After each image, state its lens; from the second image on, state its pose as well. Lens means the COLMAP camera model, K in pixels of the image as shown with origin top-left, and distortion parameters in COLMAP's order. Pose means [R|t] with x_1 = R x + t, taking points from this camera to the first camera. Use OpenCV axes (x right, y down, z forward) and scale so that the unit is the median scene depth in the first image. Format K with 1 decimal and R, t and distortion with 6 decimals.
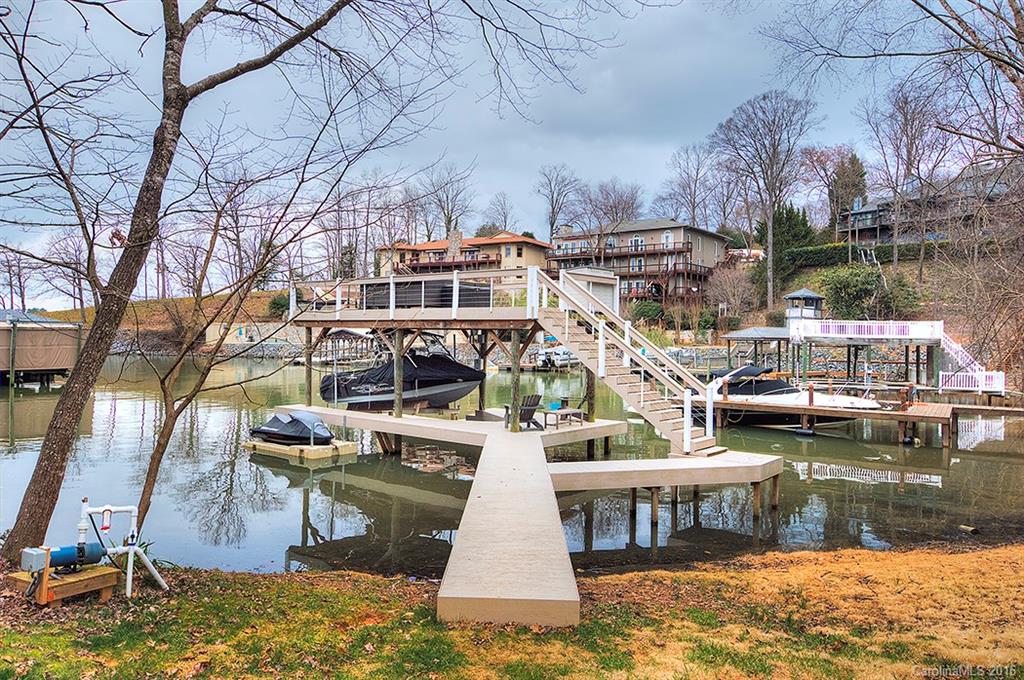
lens RADIAL K [[712.1, 0, 515.8], [0, 712.1, 338.2], [0, 0, 1]] dist [-0.048730, 0.000924]
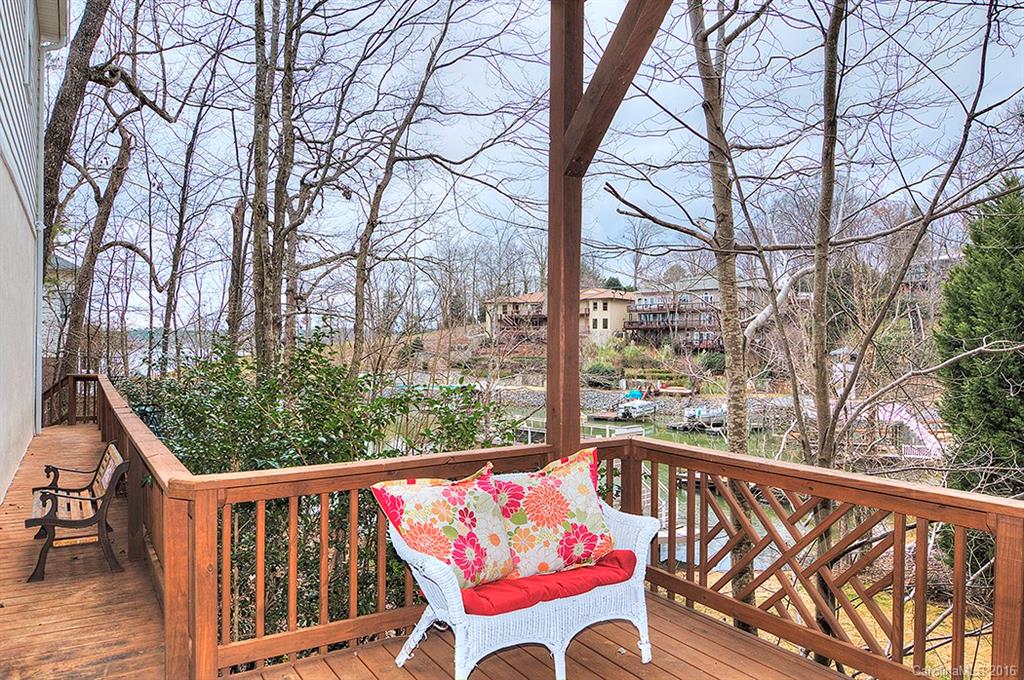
lens RADIAL K [[712.1, 0, 511.4], [0, 712.1, 341.4], [0, 0, 1]] dist [-0.048730, 0.000924]
pose [[0.990914, -0.012469, -0.133918, 0.008802], [0.011330, 0.999893, -0.009269, -0.057225], [0.134019, 0.007668, 0.990949, -0.182857]]
